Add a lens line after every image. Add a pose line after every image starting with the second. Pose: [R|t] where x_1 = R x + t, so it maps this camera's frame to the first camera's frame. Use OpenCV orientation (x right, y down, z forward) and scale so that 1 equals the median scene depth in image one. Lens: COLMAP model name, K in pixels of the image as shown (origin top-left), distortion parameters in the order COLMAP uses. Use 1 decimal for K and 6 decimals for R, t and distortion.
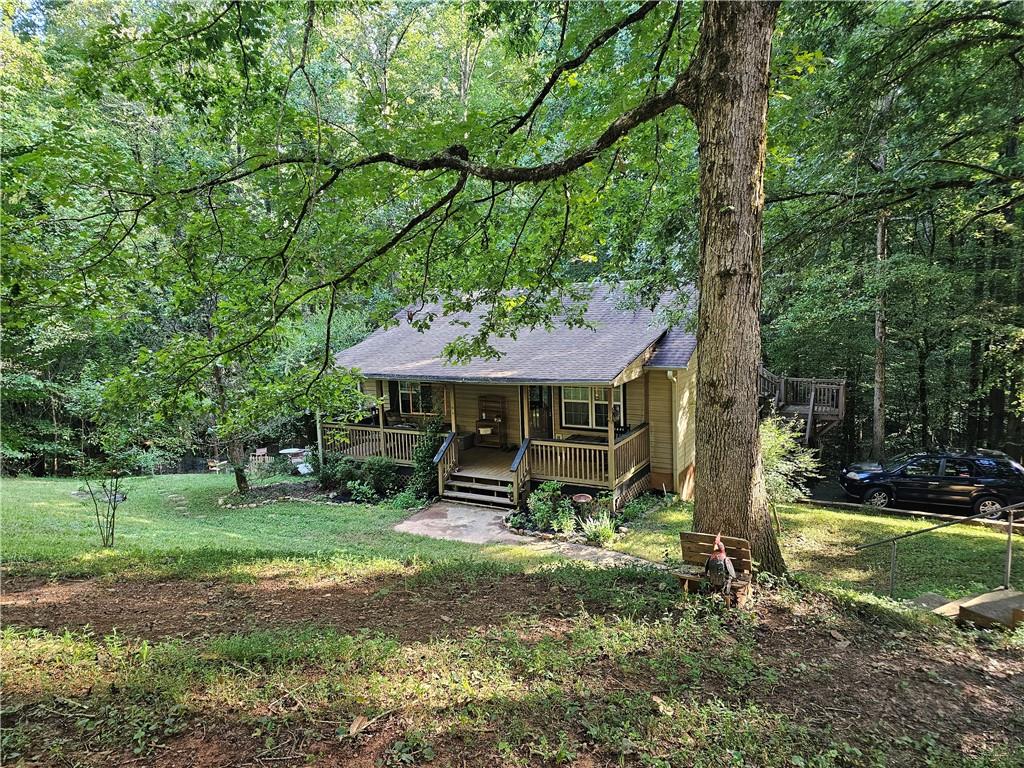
lens RADIAL K [[687.6, 0, 512.1], [0, 687.6, 386.5], [0, 0, 1]] dist [0.029510, -0.001131]
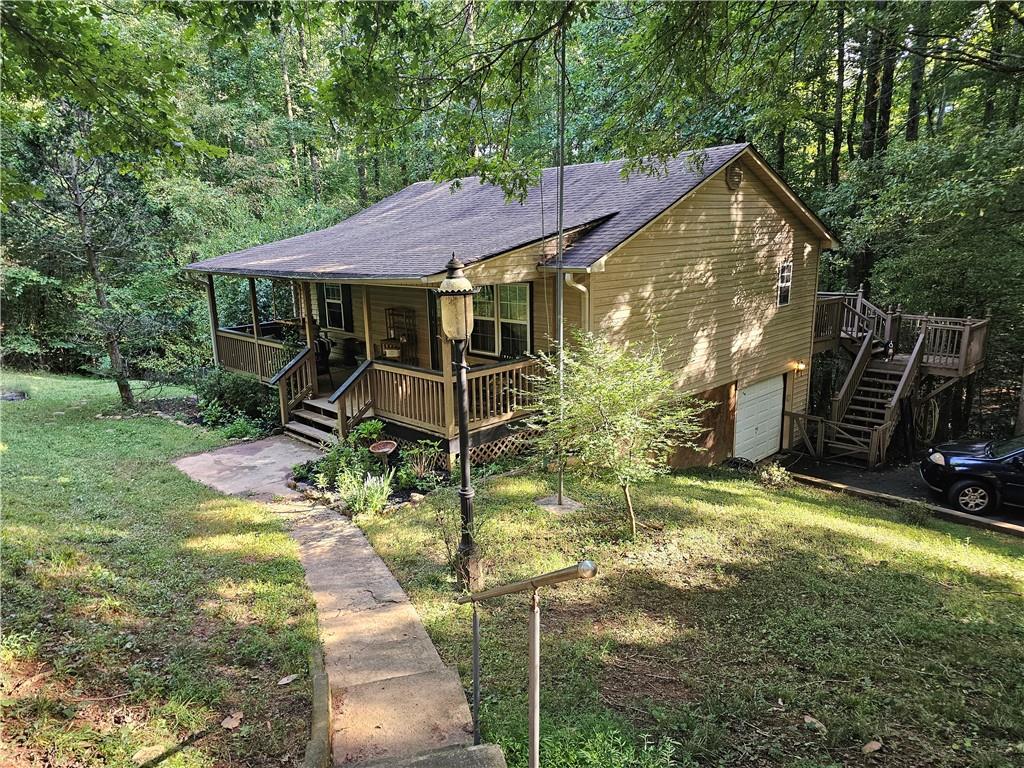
lens RADIAL K [[687.6, 0, 512.1], [0, 687.6, 380.6], [0, 0, 1]] dist [0.029510, -0.001131]
pose [[0.956256, 0.075223, -0.282694, 0.396259], [-0.052804, 0.994885, 0.086116, 0.025730], [0.287726, -0.067422, 0.955337, 0.348815]]
